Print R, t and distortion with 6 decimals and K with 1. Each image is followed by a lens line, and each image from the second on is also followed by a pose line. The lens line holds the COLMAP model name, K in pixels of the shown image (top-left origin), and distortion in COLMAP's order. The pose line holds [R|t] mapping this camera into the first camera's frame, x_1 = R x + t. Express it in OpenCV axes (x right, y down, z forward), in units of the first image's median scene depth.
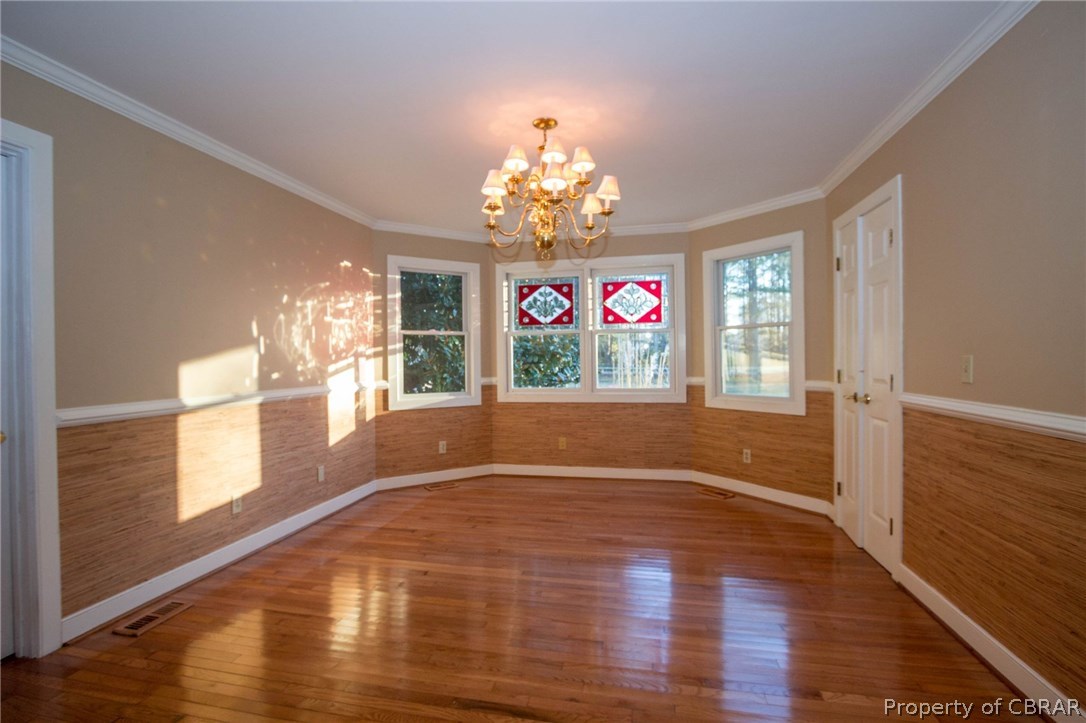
lens RADIAL K [[499.5, 0, 533.1], [0, 499.5, 360.0], [0, 0, 1]] dist [-0.020047, 0.001627]
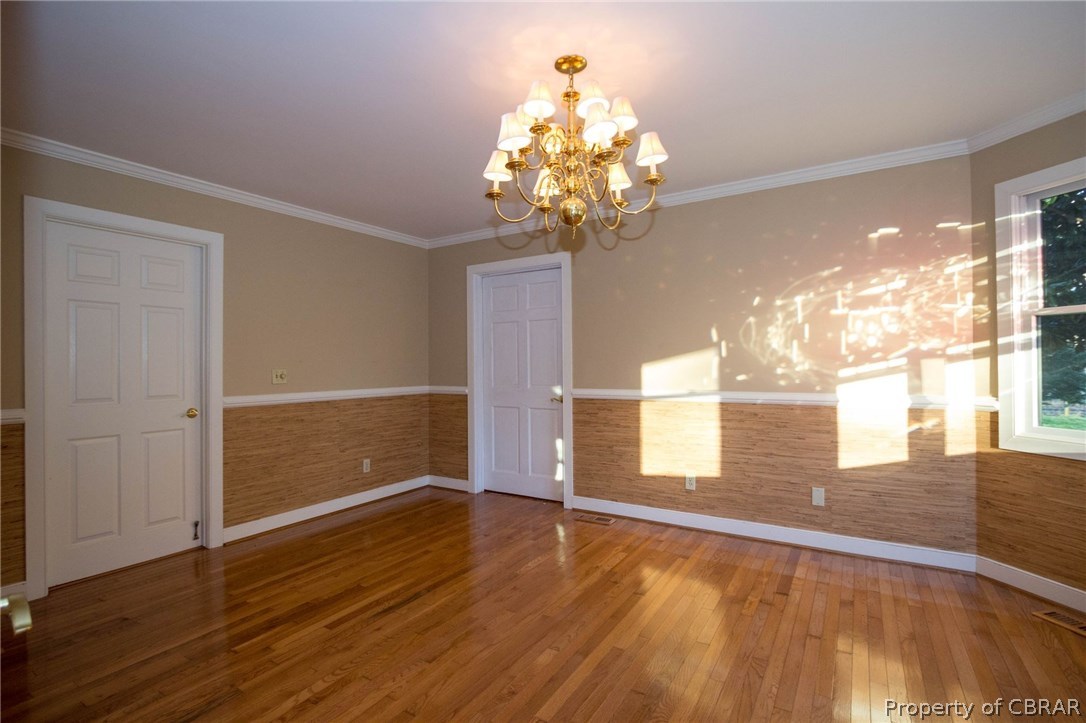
lens RADIAL K [[499.5, 0, 533.1], [0, 499.5, 360.0], [0, 0, 1]] dist [-0.020047, 0.001627]
pose [[-0.318861, 0.003317, -0.947796, 0.522164], [0.006865, 0.999976, 0.001190, -0.008409], [0.947777, -0.006127, -0.318876, 0.796583]]
